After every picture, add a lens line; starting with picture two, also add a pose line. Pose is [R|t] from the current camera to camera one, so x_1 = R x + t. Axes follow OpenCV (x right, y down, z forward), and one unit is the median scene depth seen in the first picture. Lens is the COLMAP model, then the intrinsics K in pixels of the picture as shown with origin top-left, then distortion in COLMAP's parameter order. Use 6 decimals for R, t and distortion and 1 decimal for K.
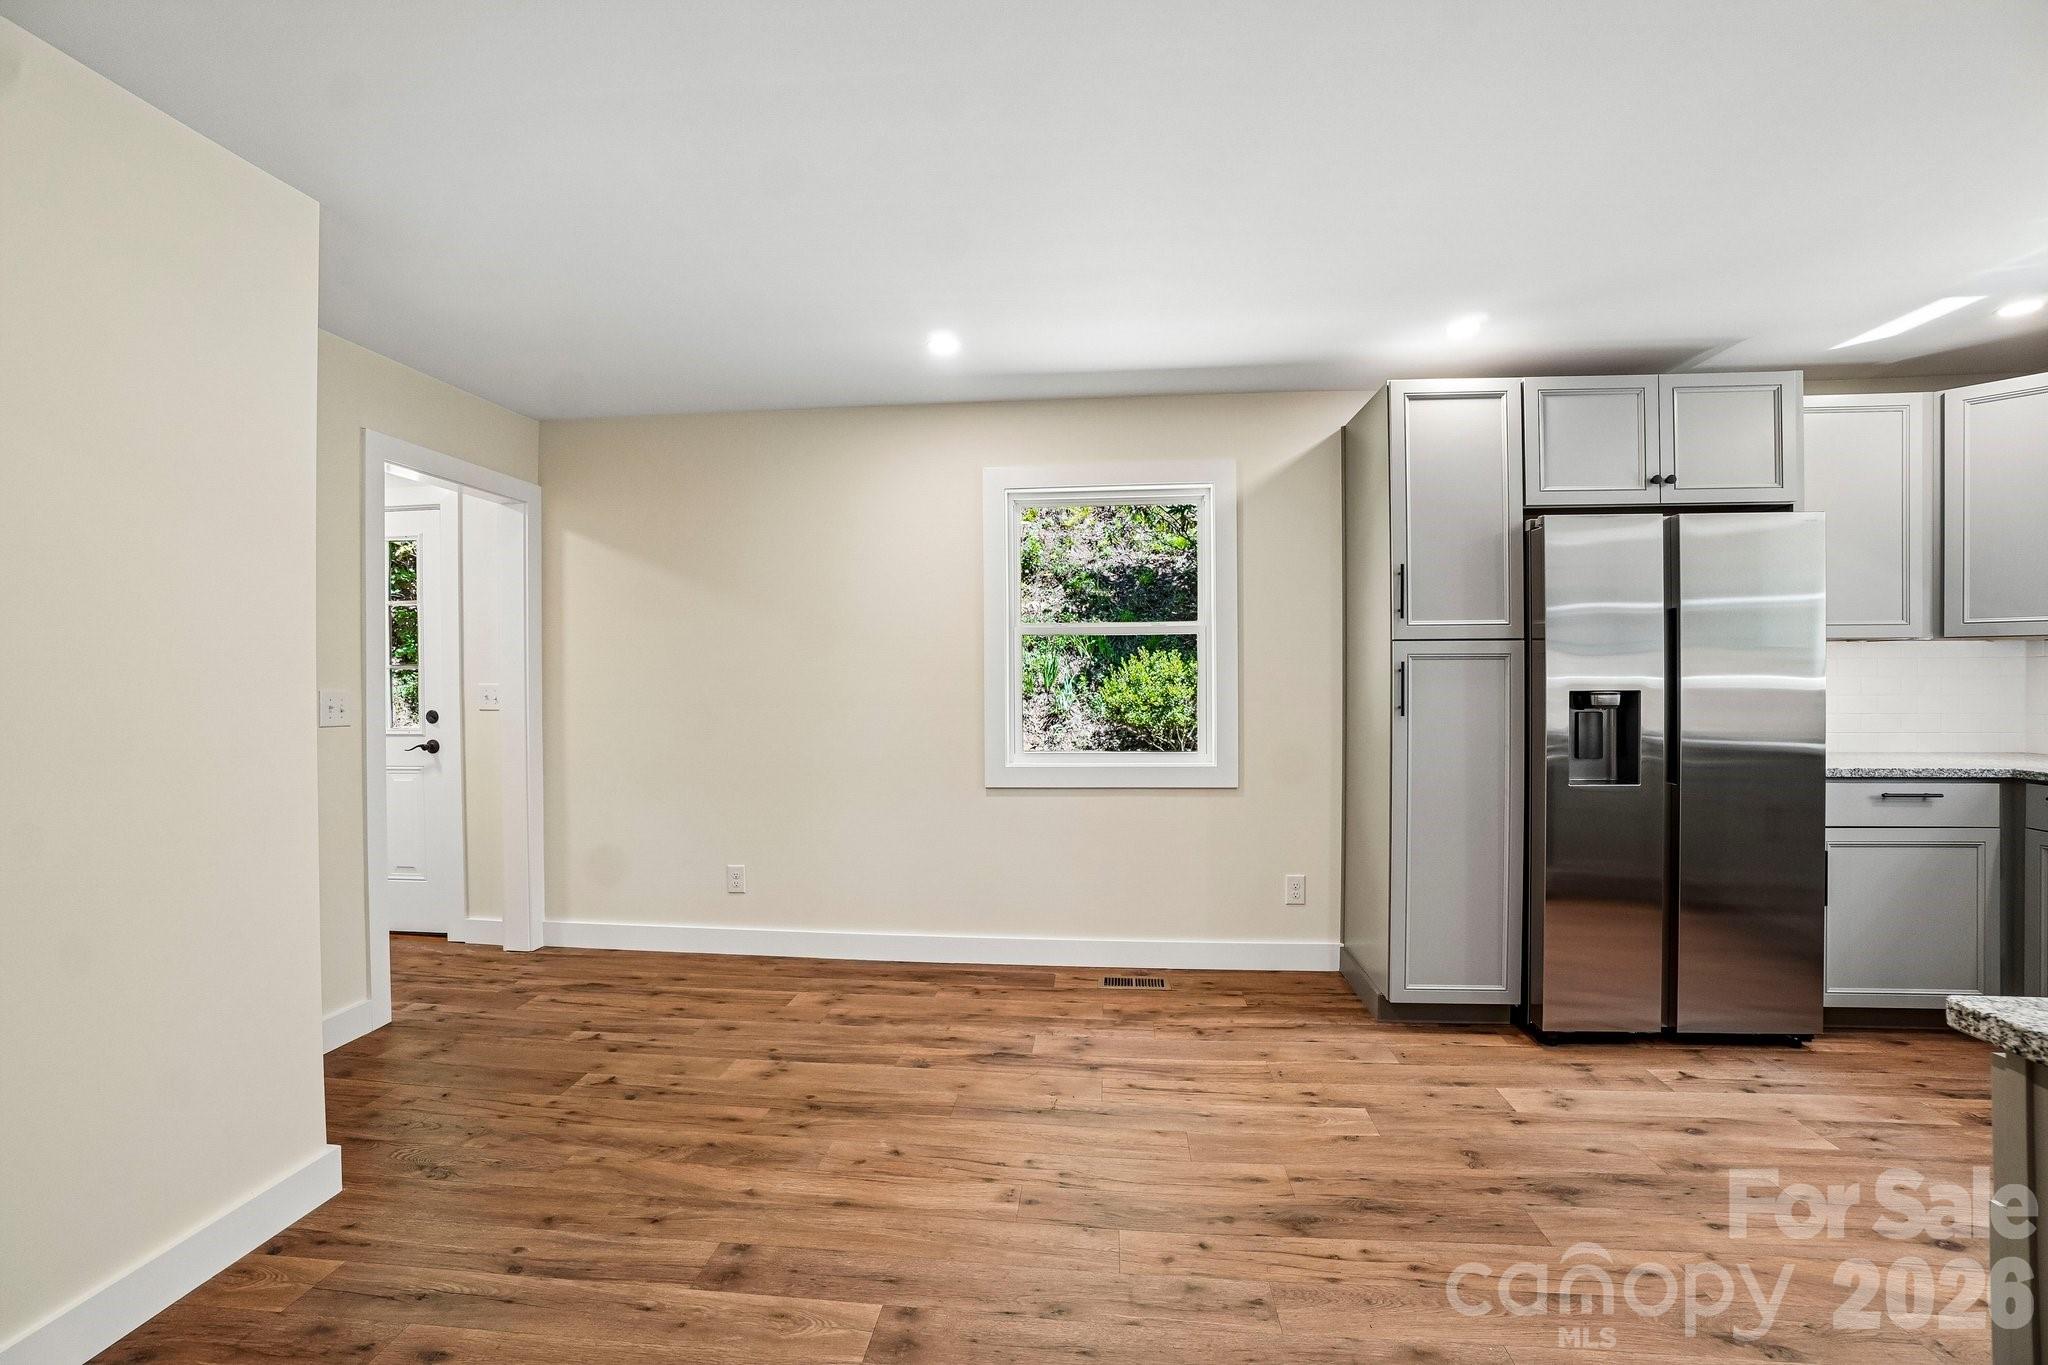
lens RADIAL K [[905.1, 0, 1017.5], [0, 905.1, 680.6], [0, 0, 1]] dist [-0.068246, 0.027282]
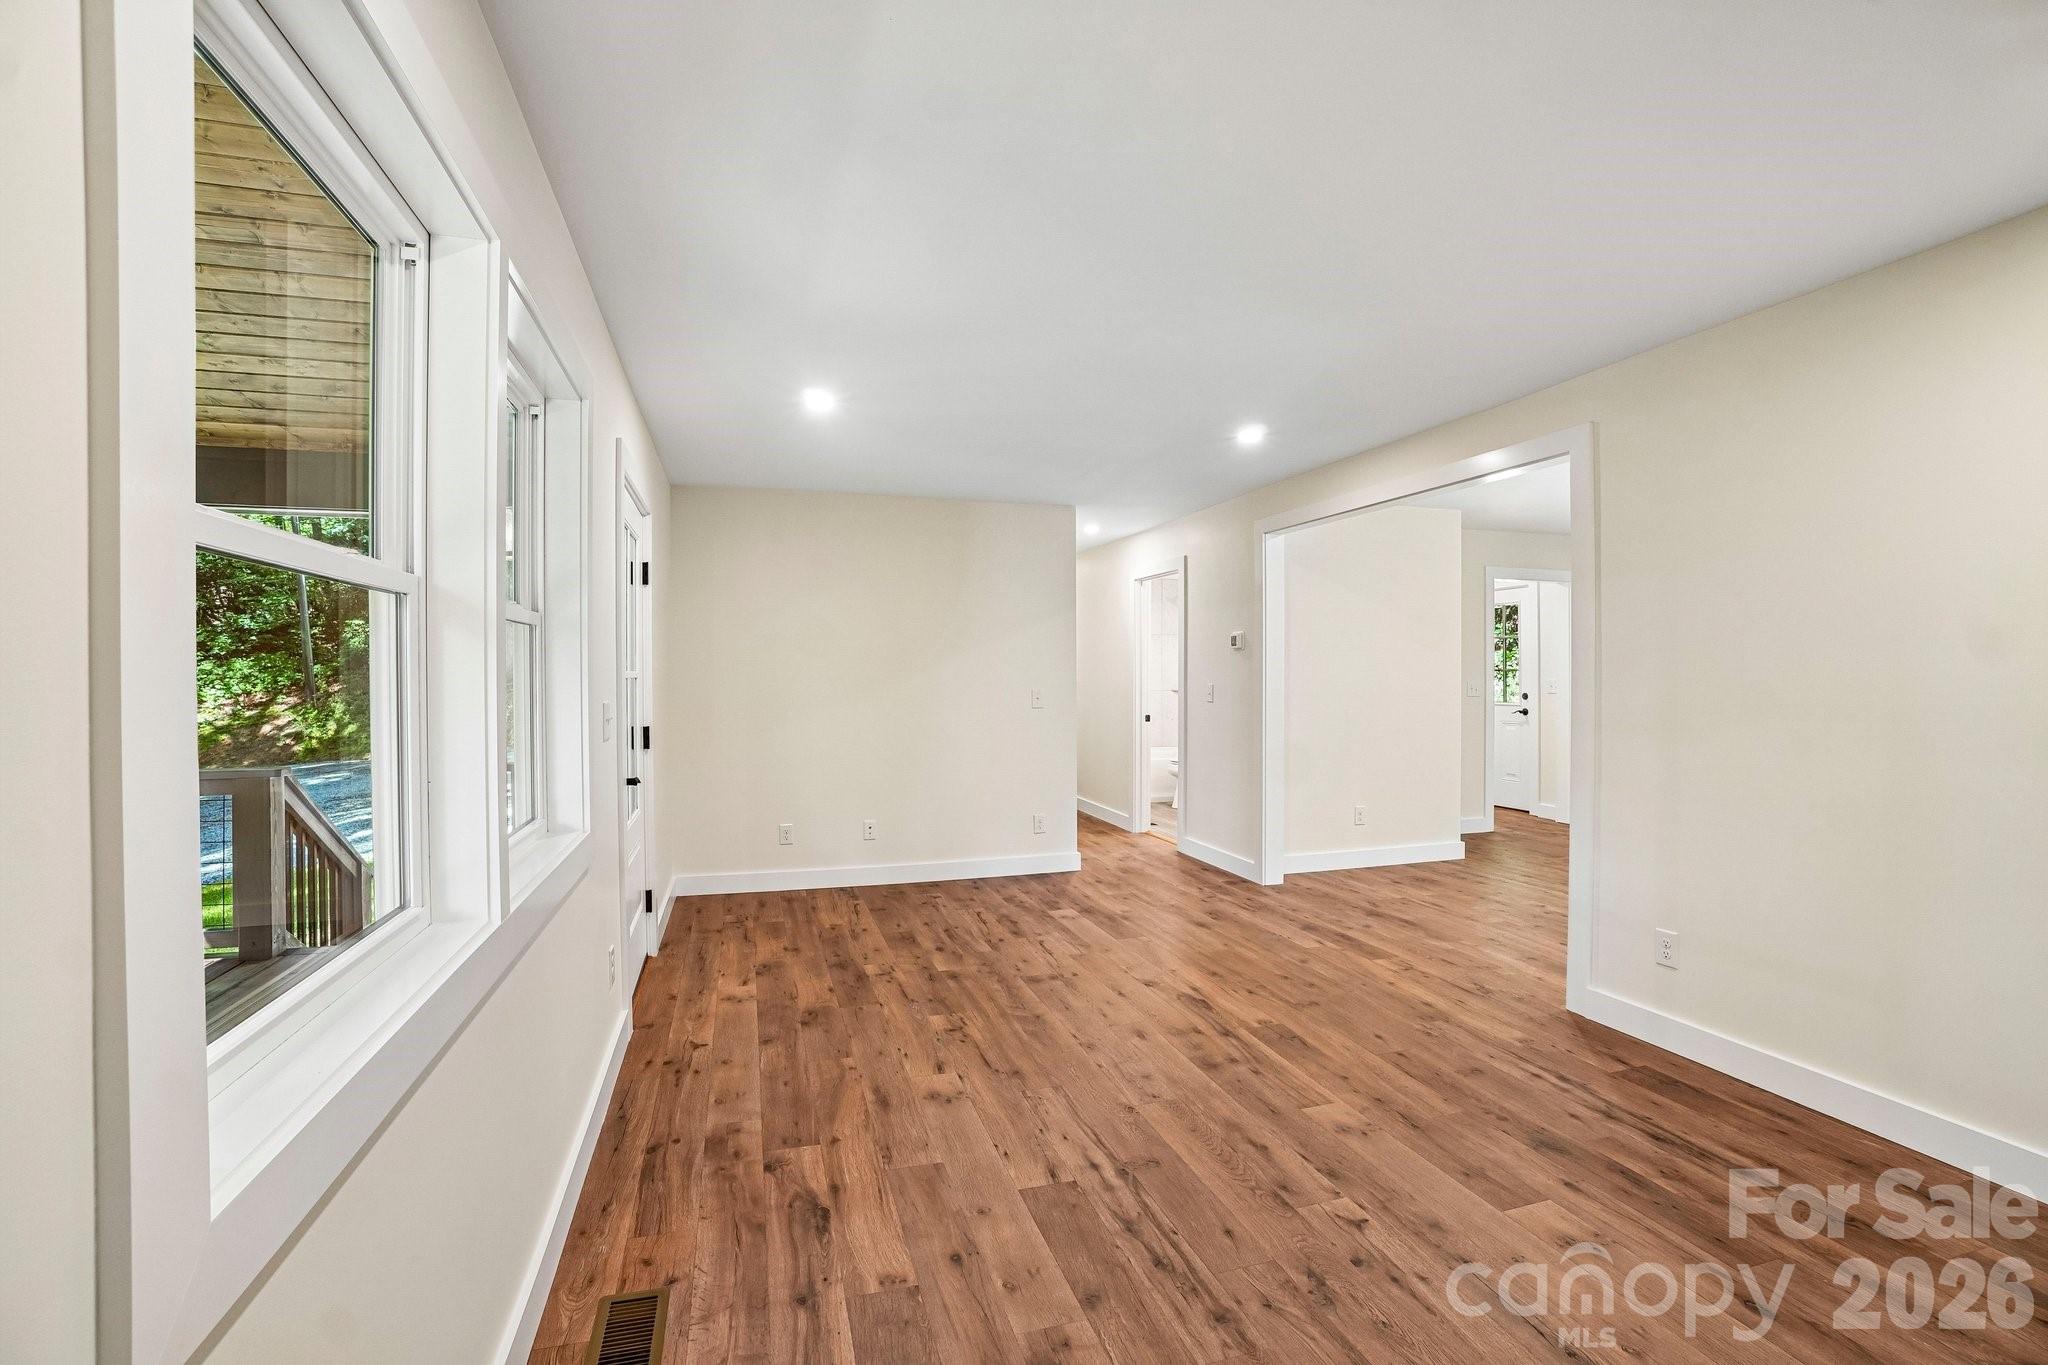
lens RADIAL K [[905.1, 0, 1017.5], [0, 905.1, 680.6], [0, 0, 1]] dist [-0.068246, 0.027282]
pose [[0.383582, 0.009789, -0.923455, 0.932922], [-0.005375, 0.999951, 0.008367, -0.005902], [0.923491, 0.001754, 0.383616, -1.024099]]
